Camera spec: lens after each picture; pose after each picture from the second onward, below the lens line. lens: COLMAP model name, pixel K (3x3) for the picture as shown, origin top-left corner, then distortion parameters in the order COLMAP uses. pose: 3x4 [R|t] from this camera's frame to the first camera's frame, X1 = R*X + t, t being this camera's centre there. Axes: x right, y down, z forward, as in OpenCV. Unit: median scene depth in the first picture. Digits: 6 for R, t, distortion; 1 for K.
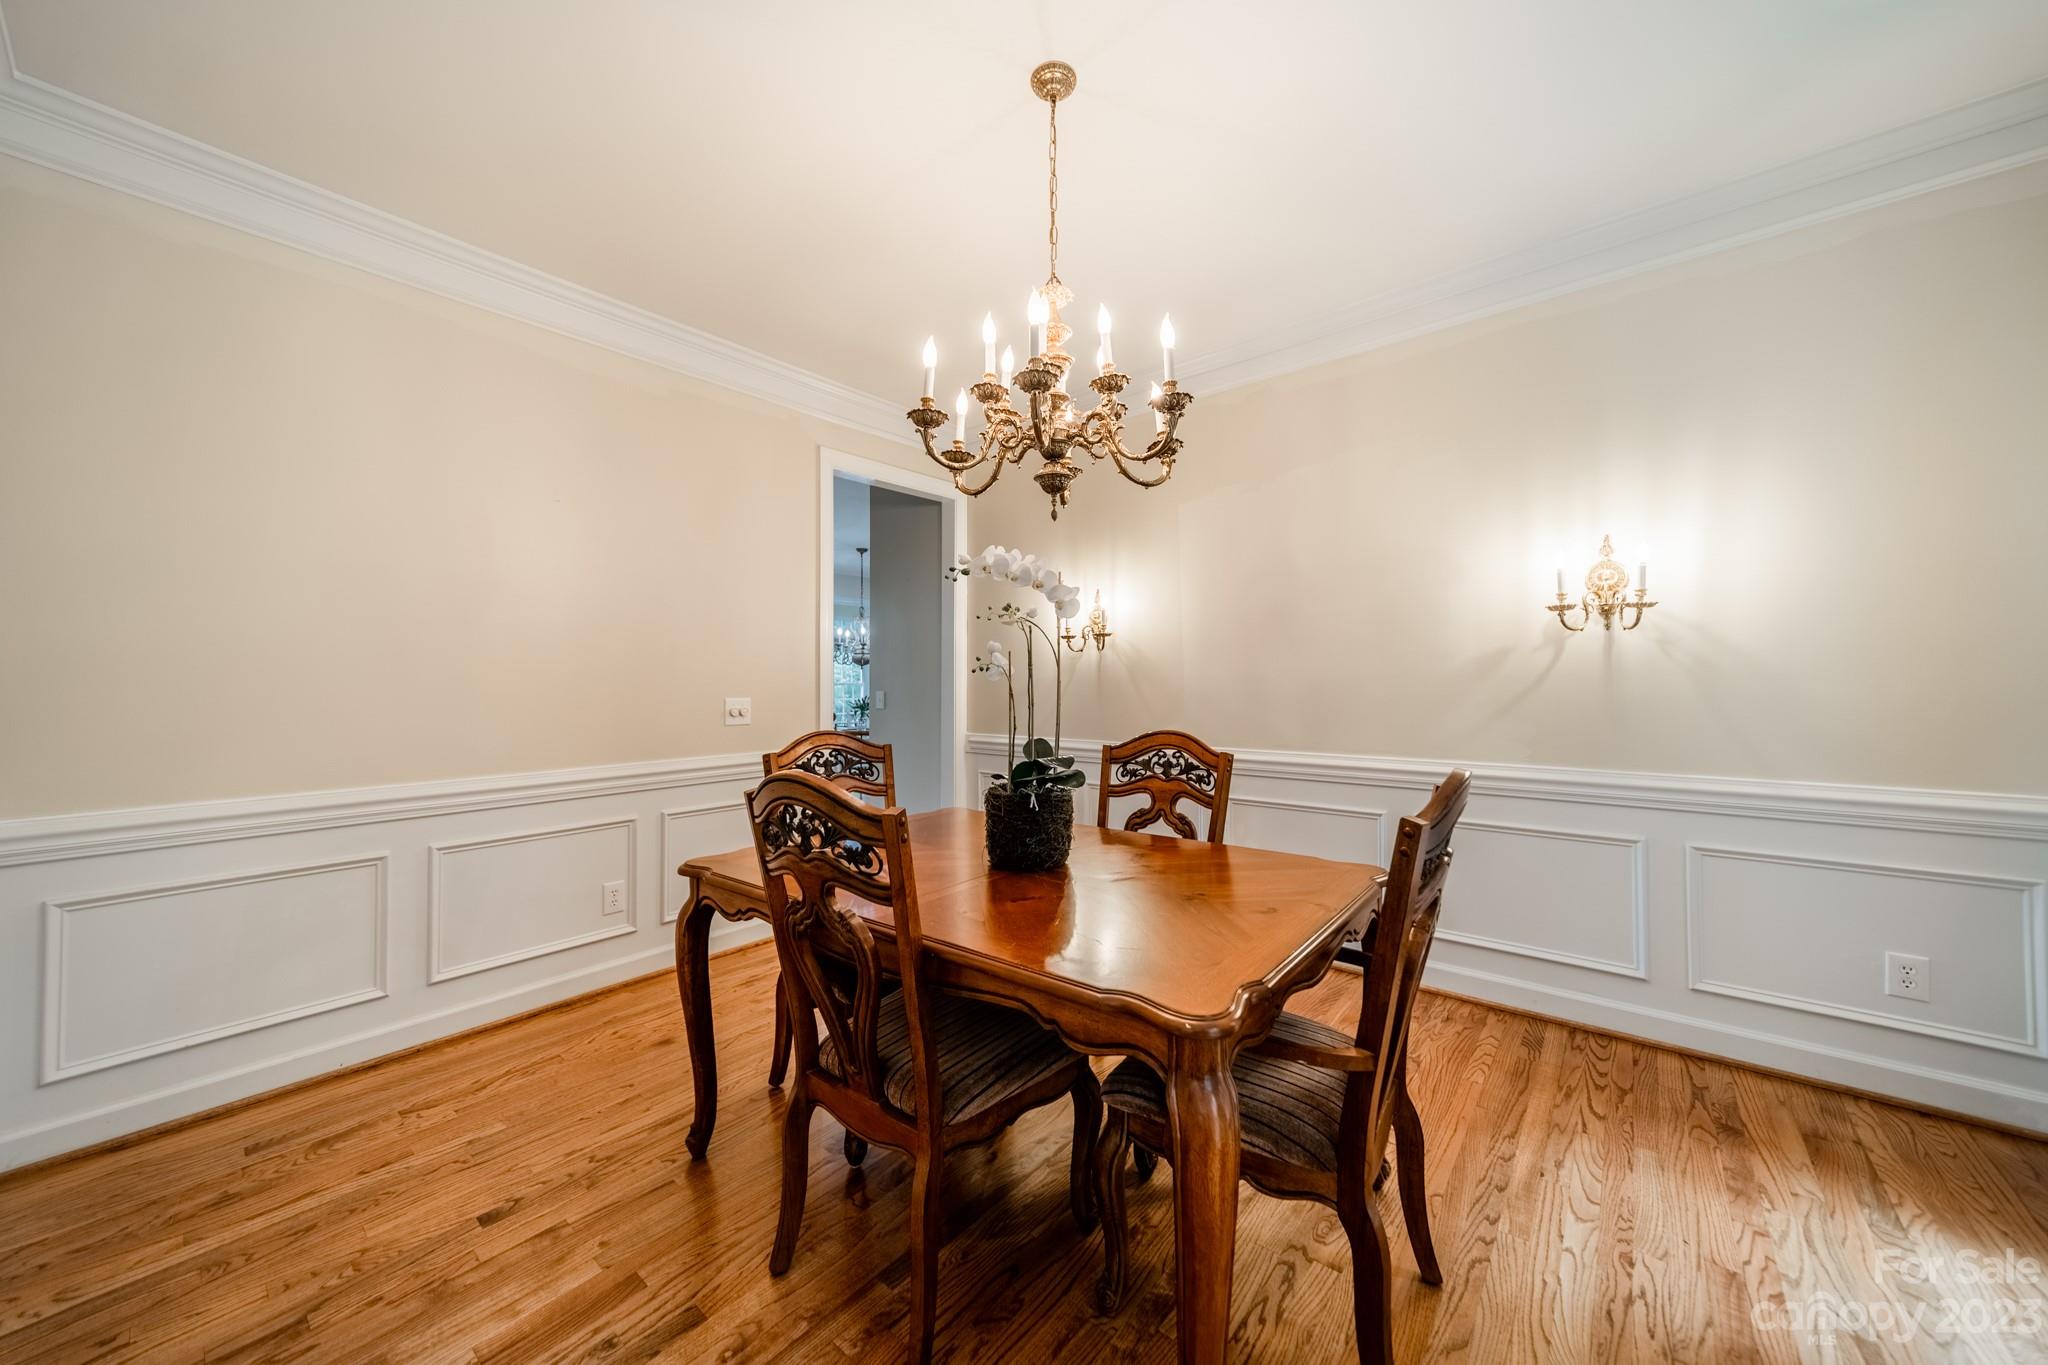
lens RADIAL K [[732.2, 0, 1039.2], [0, 732.2, 683.3], [0, 0, 1]] dist [0.010674, -0.000262]
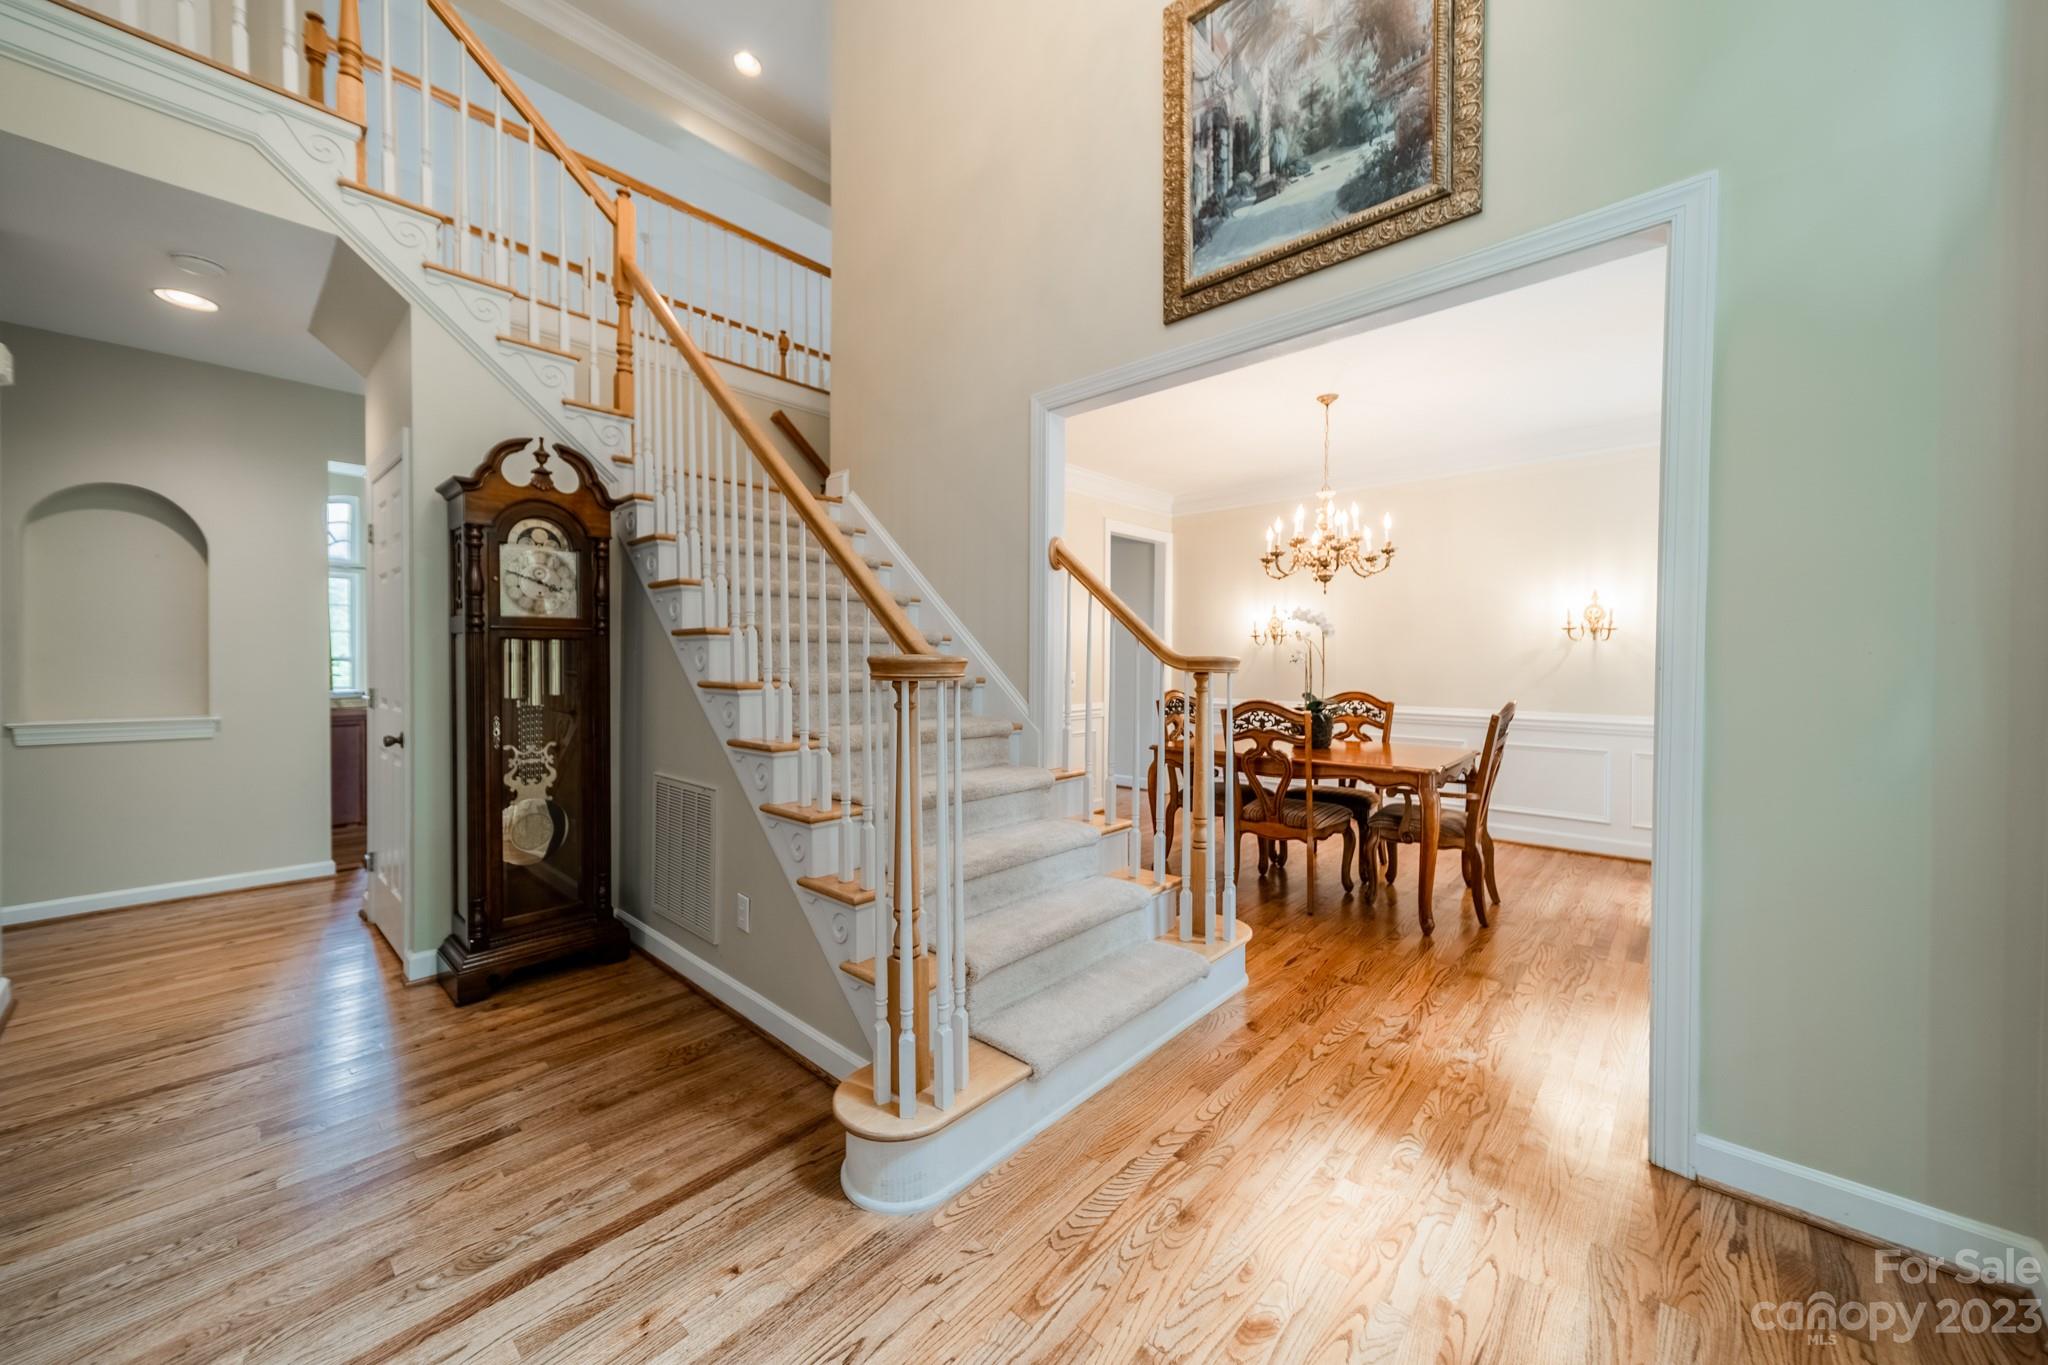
lens RADIAL K [[732.2, 0, 1016.0], [0, 732.2, 674.3], [0, 0, 1]] dist [0.010674, -0.000262]
pose [[0.997566, 0.009418, -0.069096, -0.633551], [-0.007977, 0.999746, 0.021097, -0.015531], [0.069277, -0.020494, 0.997387, -1.086780]]
